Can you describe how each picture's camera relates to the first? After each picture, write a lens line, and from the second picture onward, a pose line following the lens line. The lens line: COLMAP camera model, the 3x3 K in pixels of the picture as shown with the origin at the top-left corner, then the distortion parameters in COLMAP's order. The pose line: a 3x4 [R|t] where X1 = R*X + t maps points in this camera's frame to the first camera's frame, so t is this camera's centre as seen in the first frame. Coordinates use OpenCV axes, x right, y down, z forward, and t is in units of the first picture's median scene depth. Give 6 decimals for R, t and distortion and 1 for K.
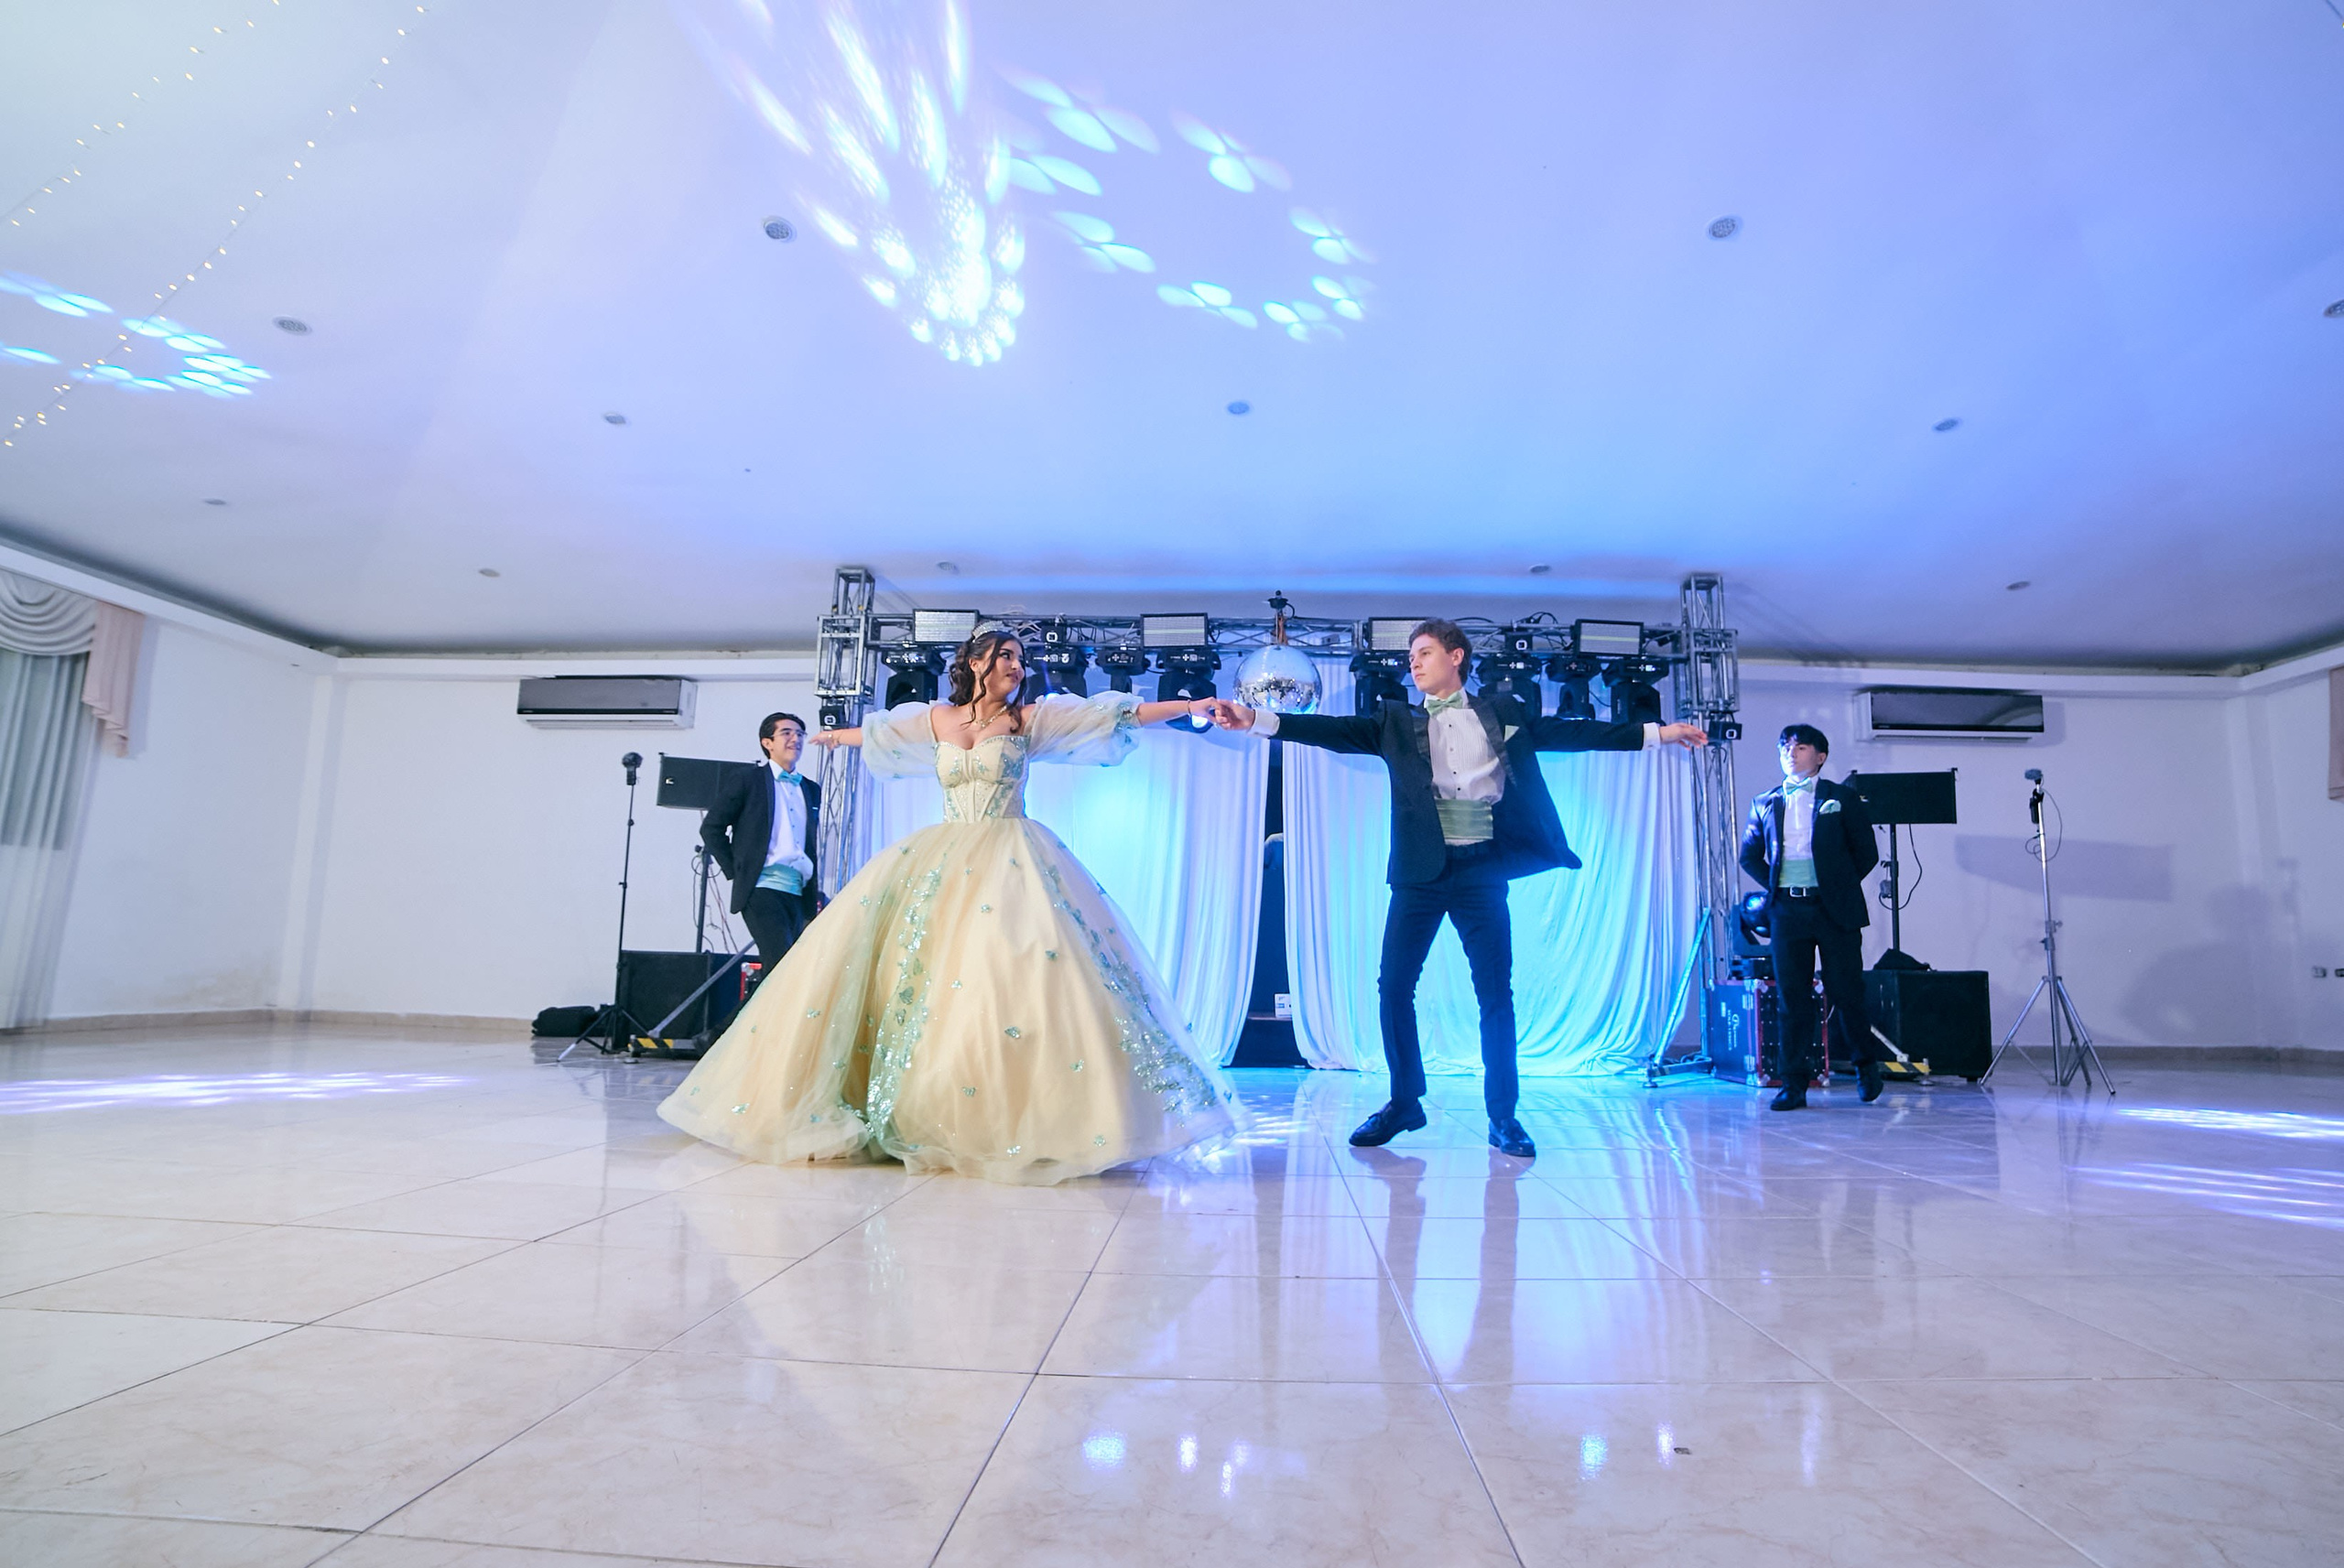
lens RADIAL K [[1188.0, 0, 1217.8], [0, 1188.0, 820.1], [0, 0, 1]] dist [-0.114940, 0.048100]
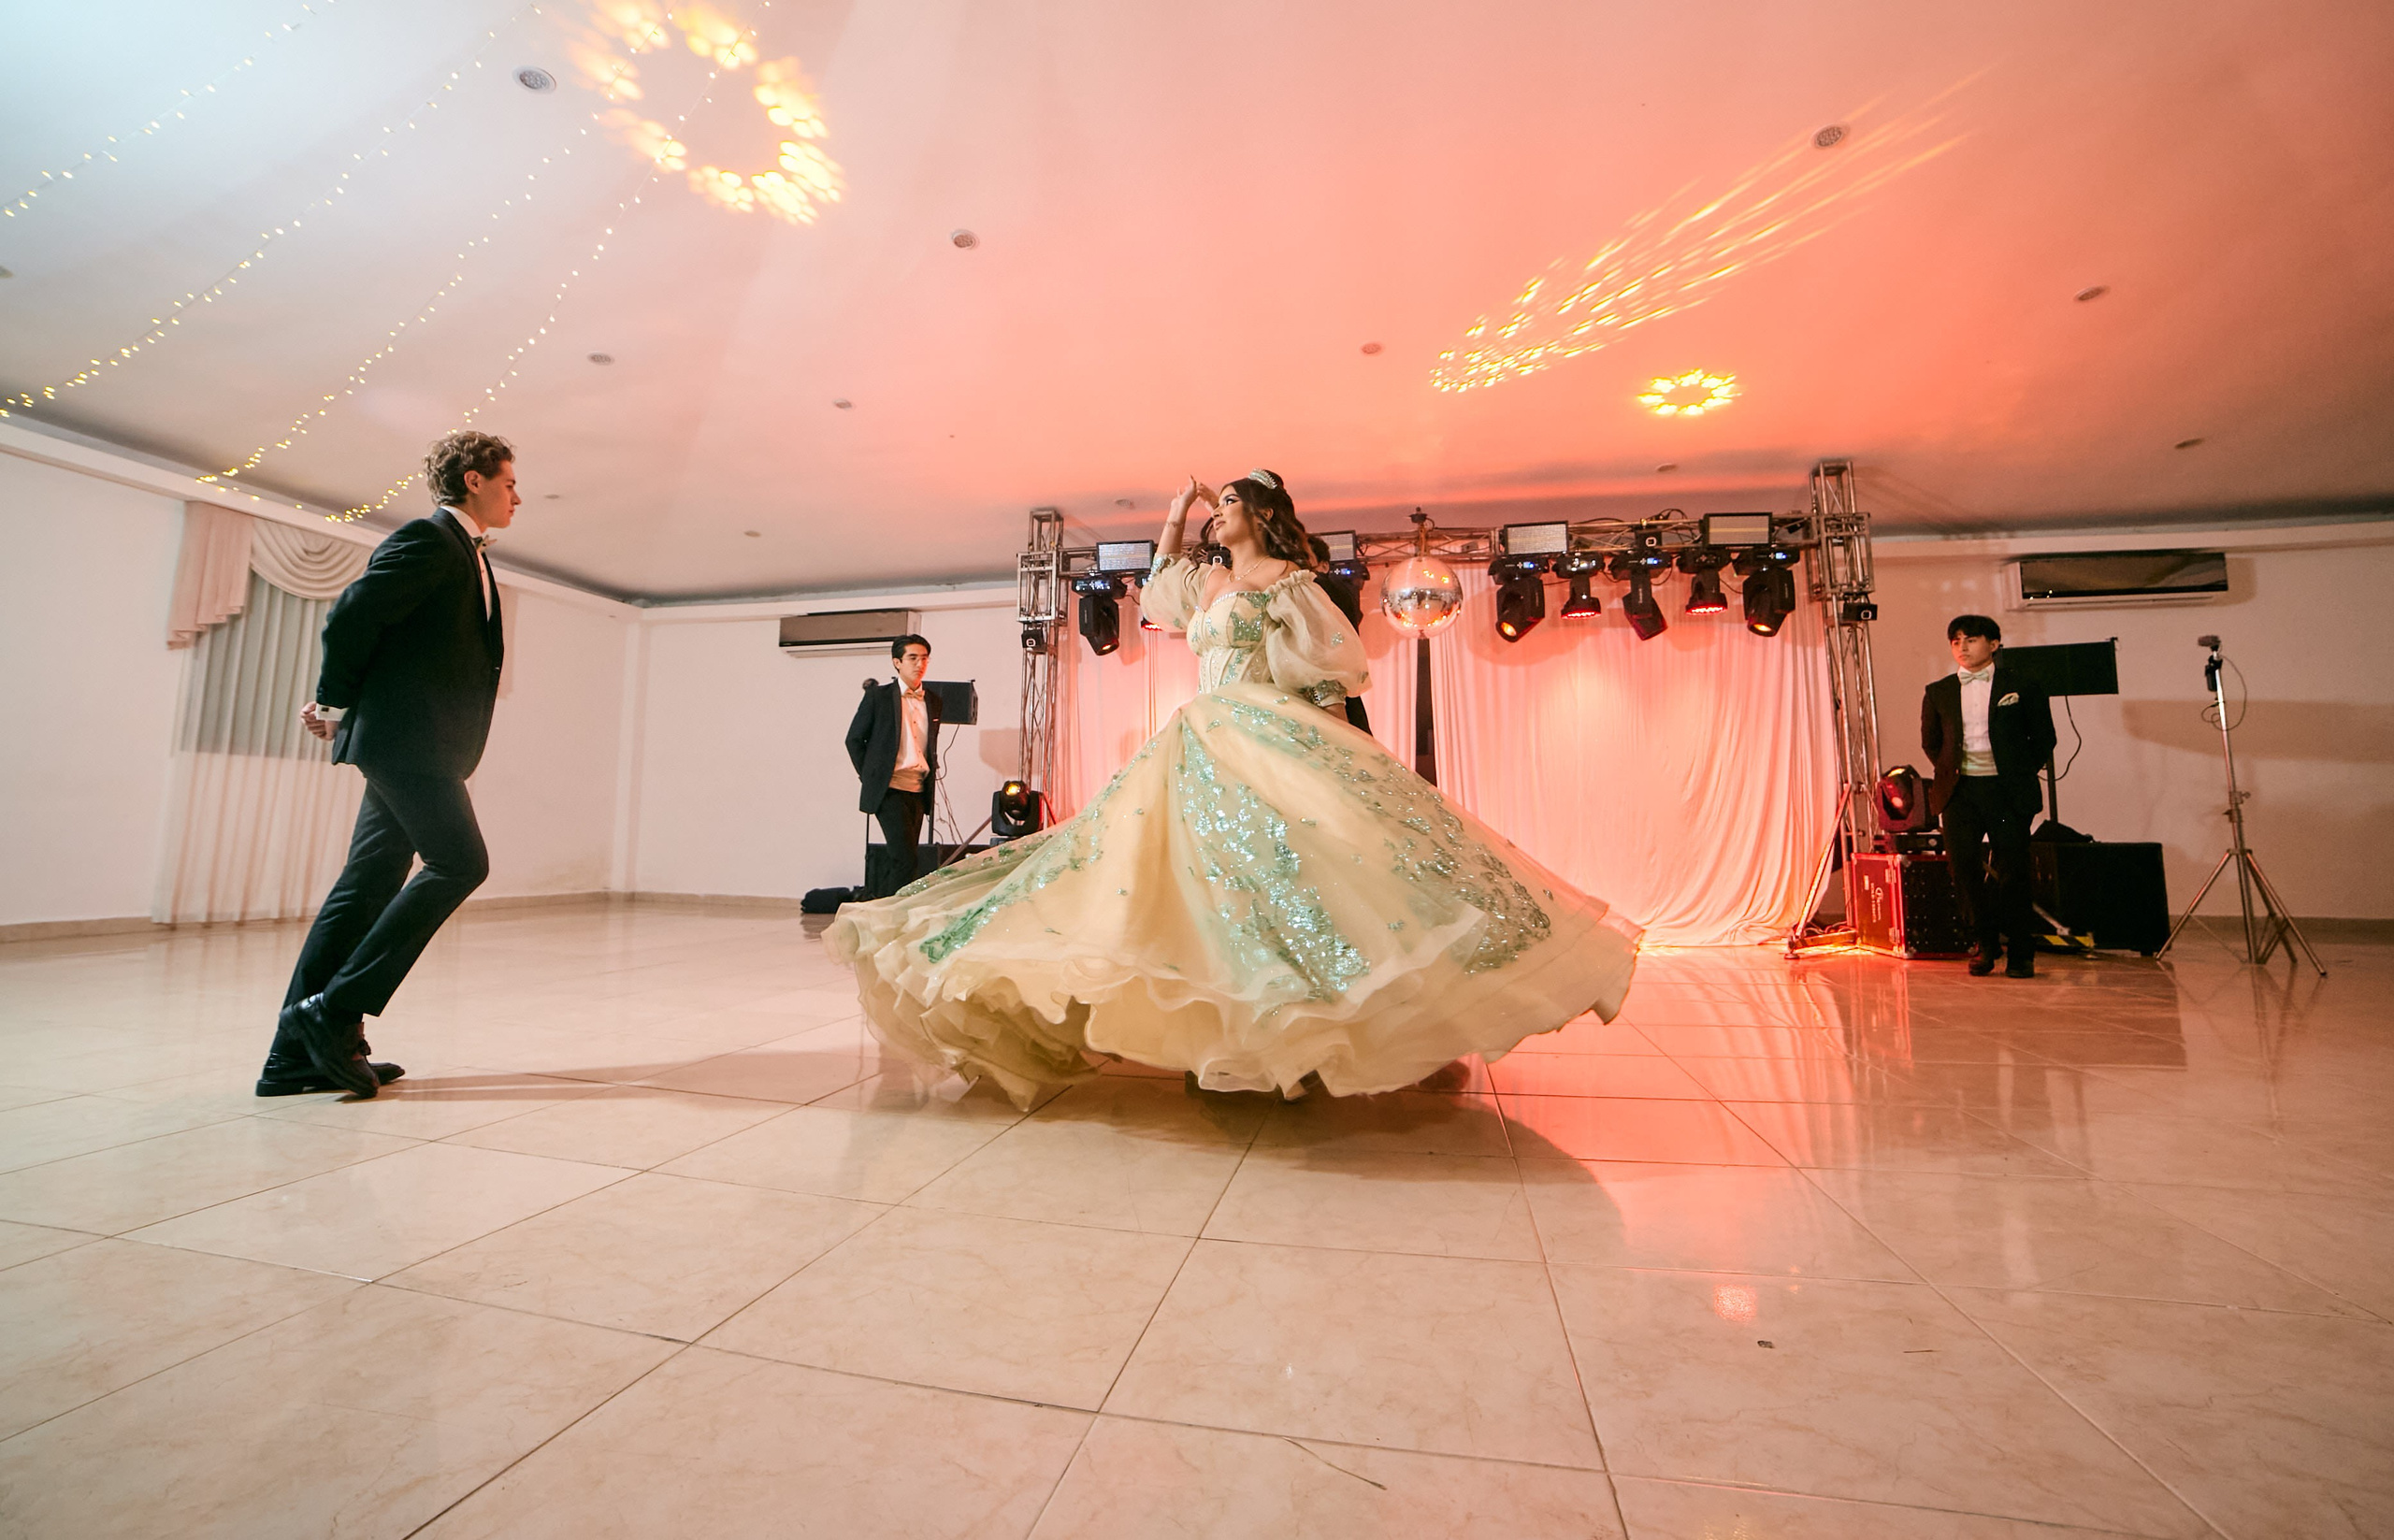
lens RADIAL K [[1071.5, 0, 1168.5], [0, 1071.5, 704.8], [0, 0, 1]] dist [-0.111314, 0.044783]
pose [[0.979333, -0.038320, -0.198590, 0.012117], [0.039072, 0.999236, -0.000136, -0.017711], [0.198444, -0.007626, 0.980083, -0.015429]]
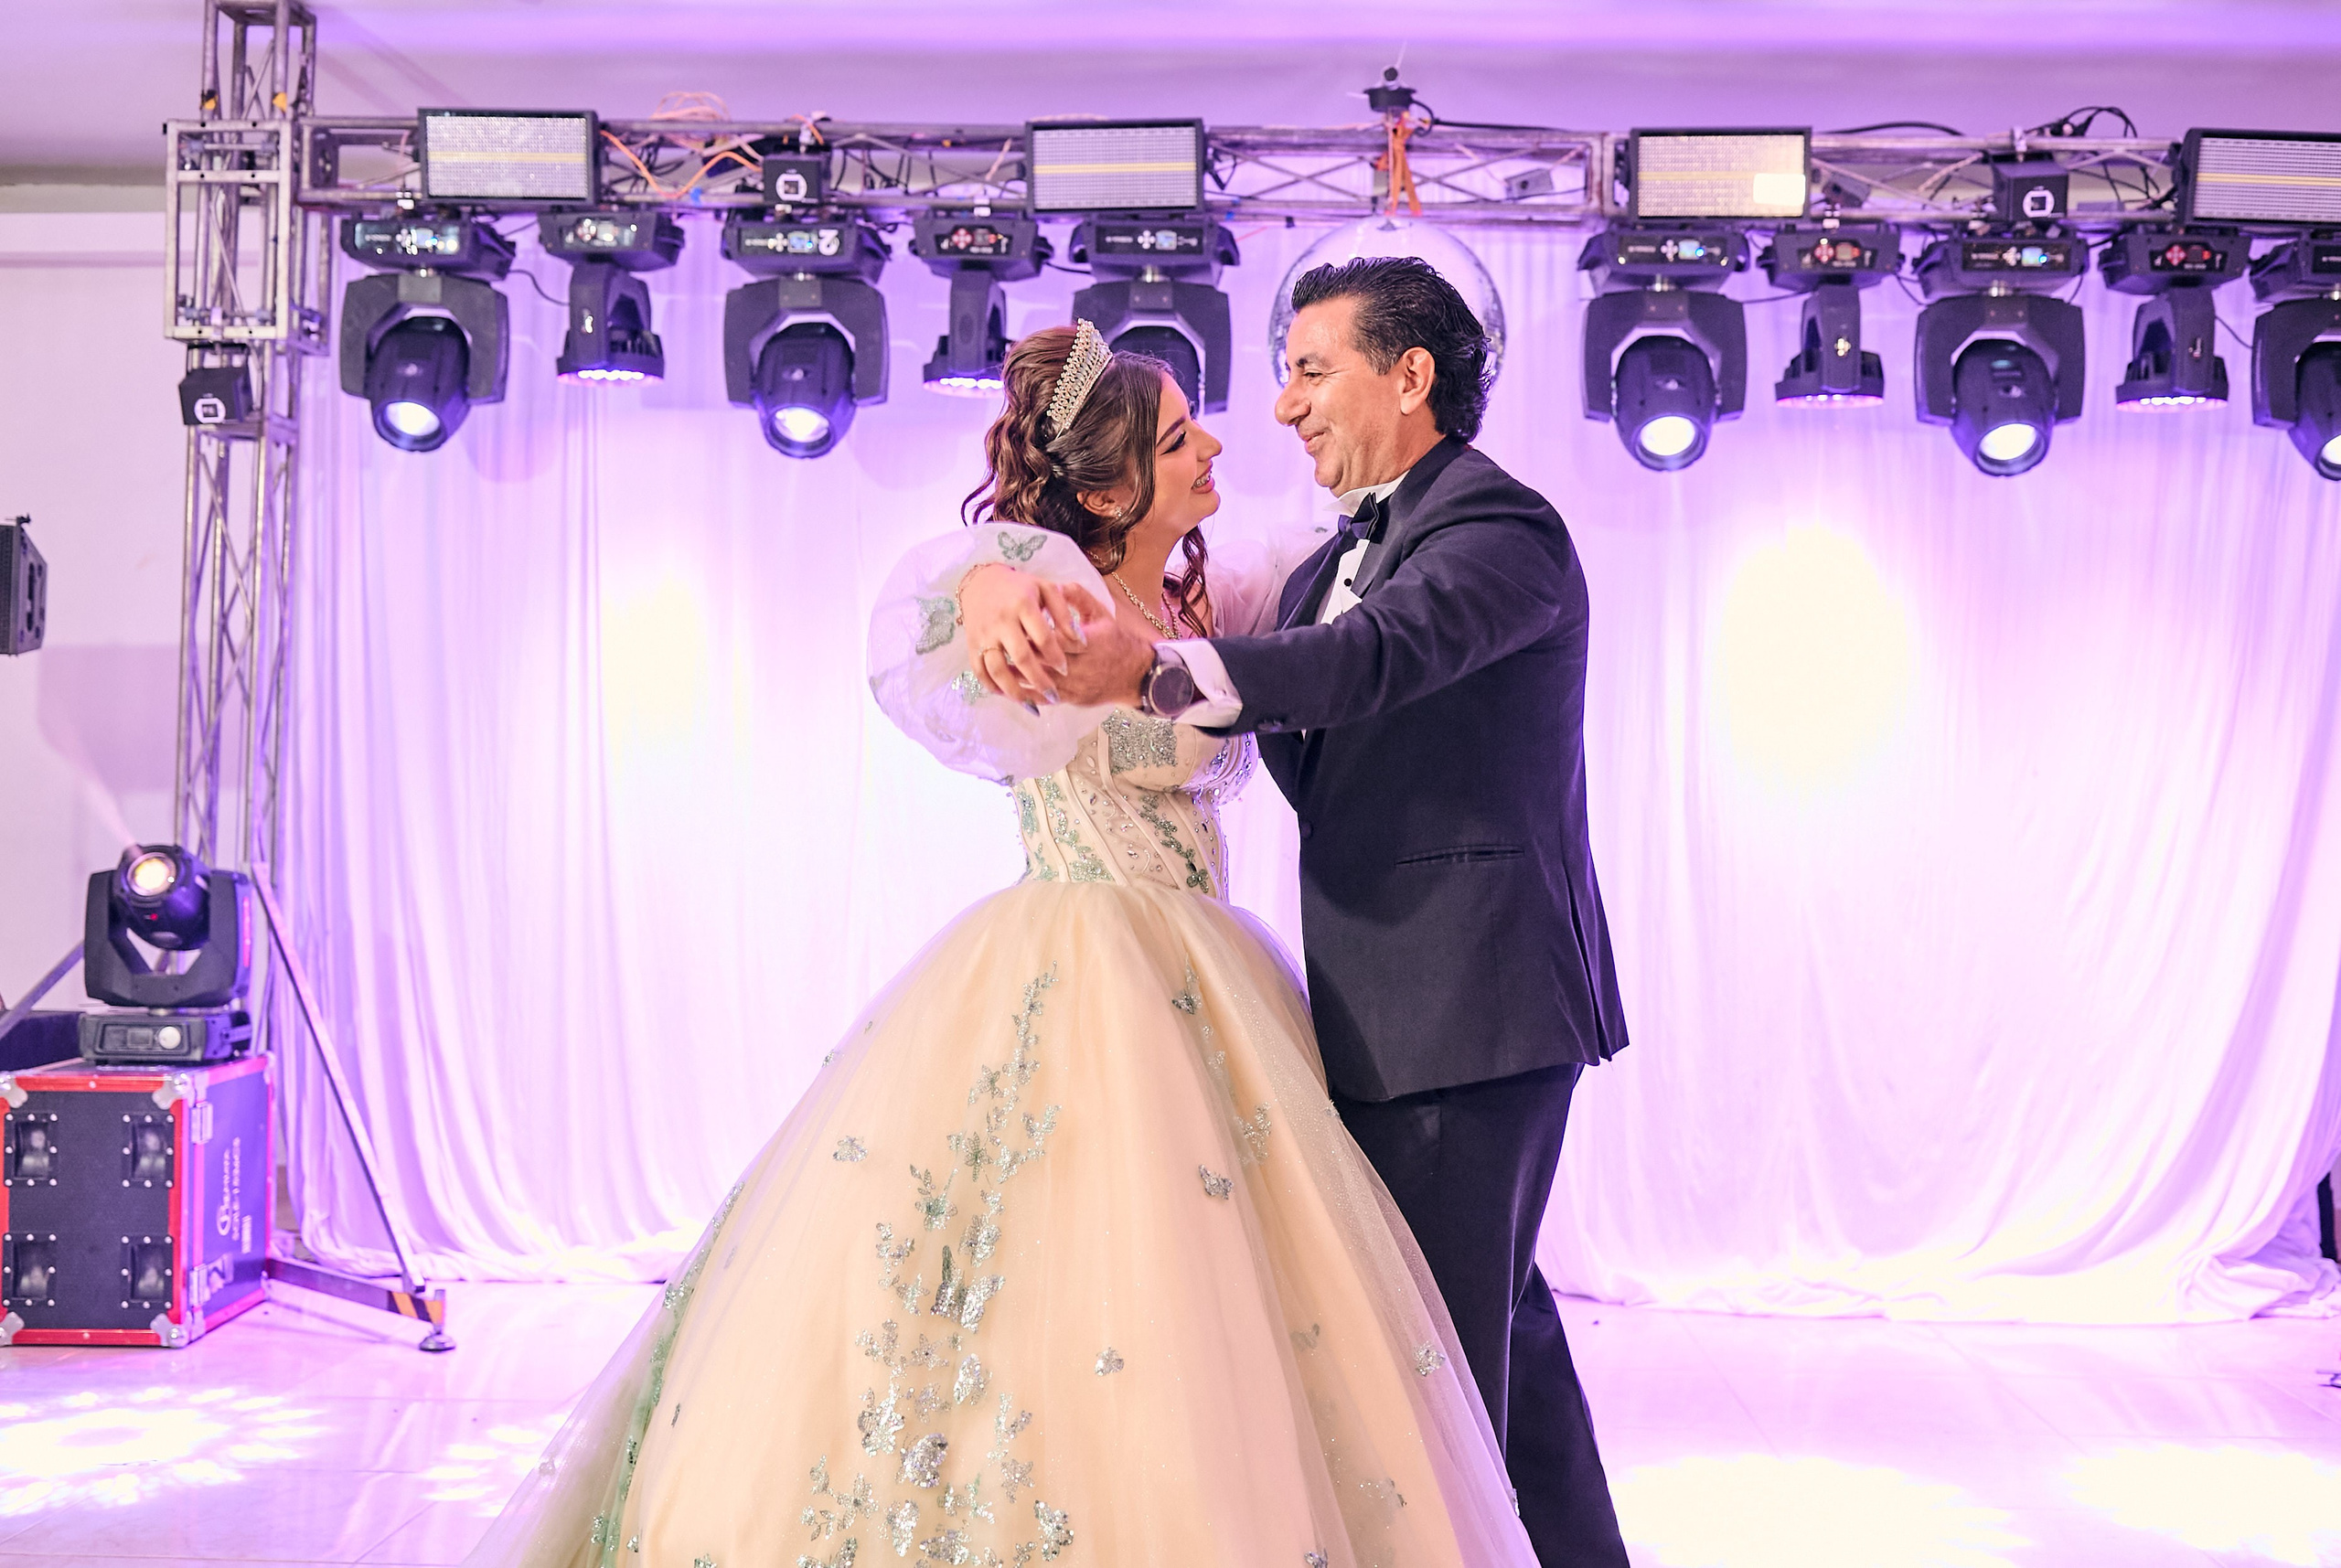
lens RADIAL K [[2809.5, 0, 1239.5], [0, 2809.5, 787.2], [0, 0, 1]] dist [-0.037240, 0.060862]
pose [[0.999982, -0.004701, -0.003685, 0.005342], [0.005121, 0.992304, 0.123718, -0.073192], [0.003075, -0.123734, 0.992311, 0.086307]]
